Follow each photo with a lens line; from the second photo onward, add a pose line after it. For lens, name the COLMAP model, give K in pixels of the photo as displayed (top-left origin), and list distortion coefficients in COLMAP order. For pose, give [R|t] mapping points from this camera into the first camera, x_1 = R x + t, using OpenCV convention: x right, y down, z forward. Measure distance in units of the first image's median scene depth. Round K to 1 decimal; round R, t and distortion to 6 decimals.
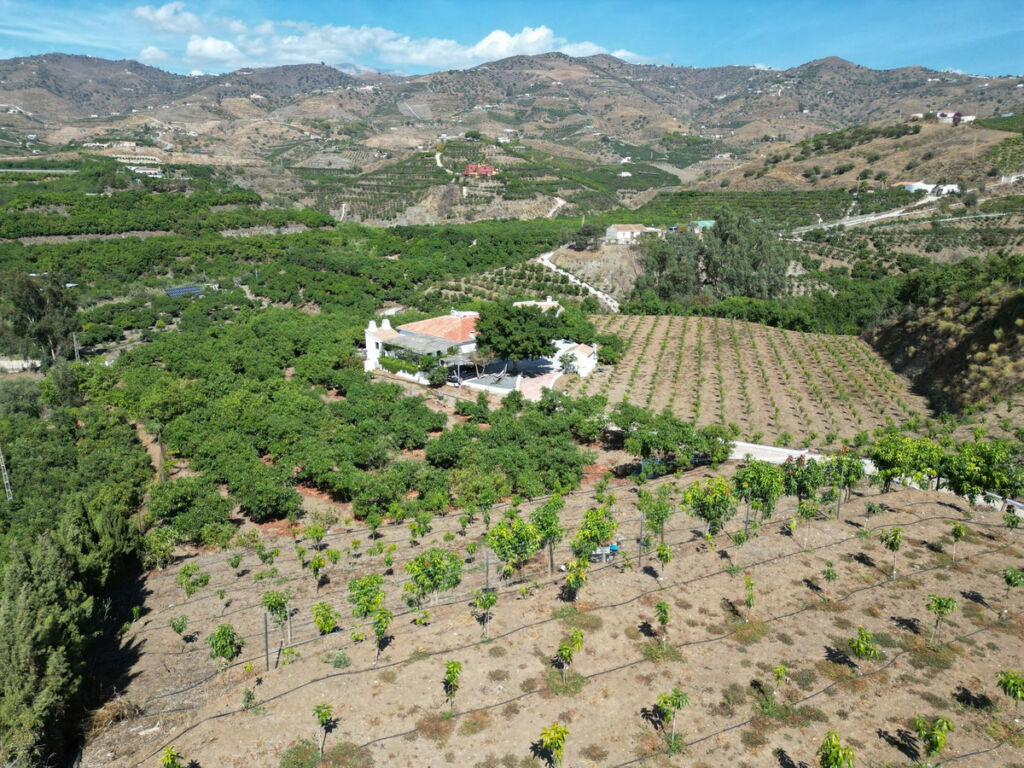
lens RADIAL K [[713.4, 0, 516.2], [0, 713.4, 389.3], [0, 0, 1]] dist [0.052609, -0.052253]
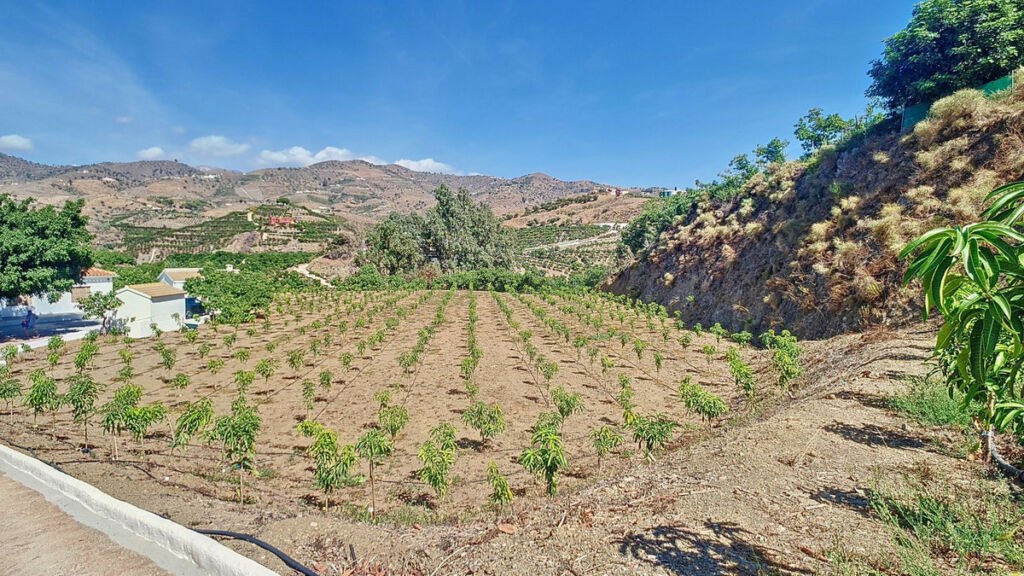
lens RADIAL K [[511.3, 0, 512.0], [0, 511.3, 288.0], [0, 0, 1]] dist [-0.042961, 0.024080]
pose [[0.946118, -0.022821, 0.323017, 0.033171], [0.089153, 0.977320, -0.192084, 0.005772], [-0.311307, 0.210533, 0.926695, 0.081845]]
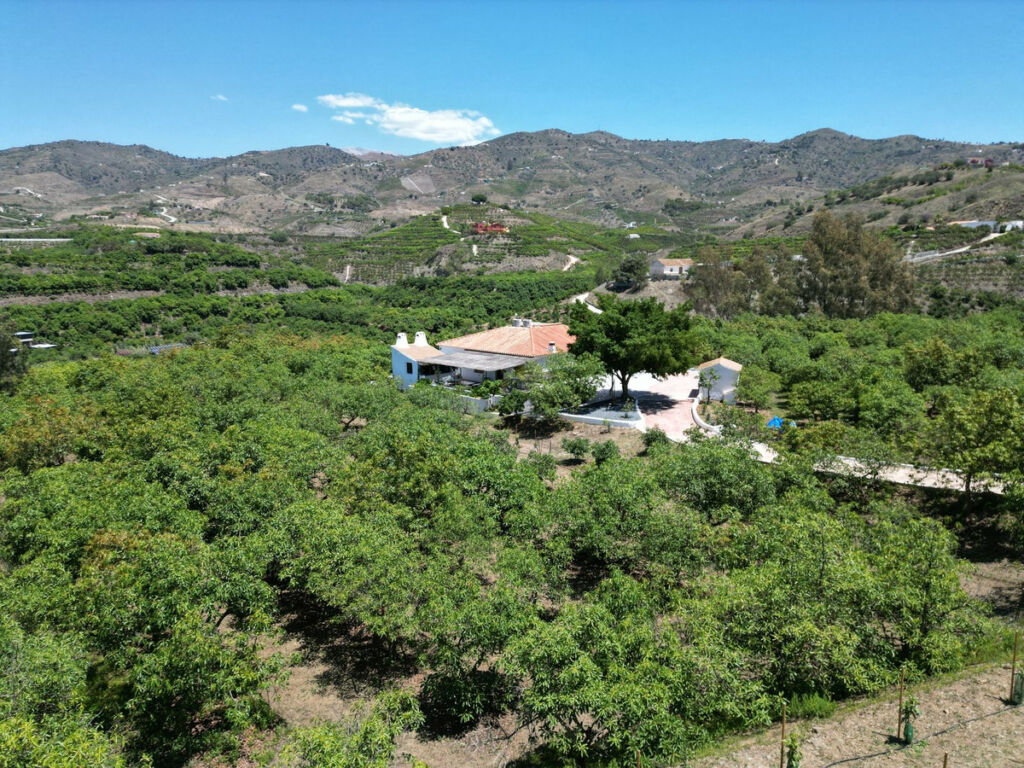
lens RADIAL K [[717.4, 0, 512.0], [0, 717.4, 384.0], [0, 0, 1]] dist [0.067275, -0.087412]
pose [[0.999849, -0.015990, -0.006758, -0.014039], [0.015185, 0.994266, -0.105852, 0.004177], [0.008412, 0.105734, 0.994359, 0.049138]]
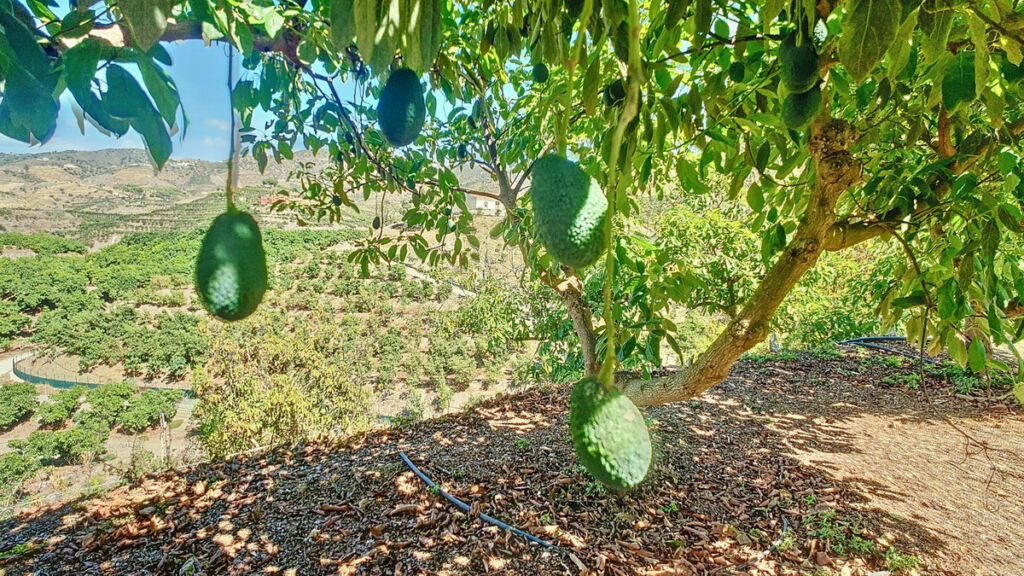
lens RADIAL K [[511.3, 0, 512.0], [0, 511.3, 288.0], [0, 0, 1]] dist [-0.042961, 0.024080]
pose [[0.933430, -0.032615, 0.357275, 0.004013], [0.101541, 0.979157, -0.175902, -0.023246], [-0.344091, 0.200470, 0.917286, 0.211561]]
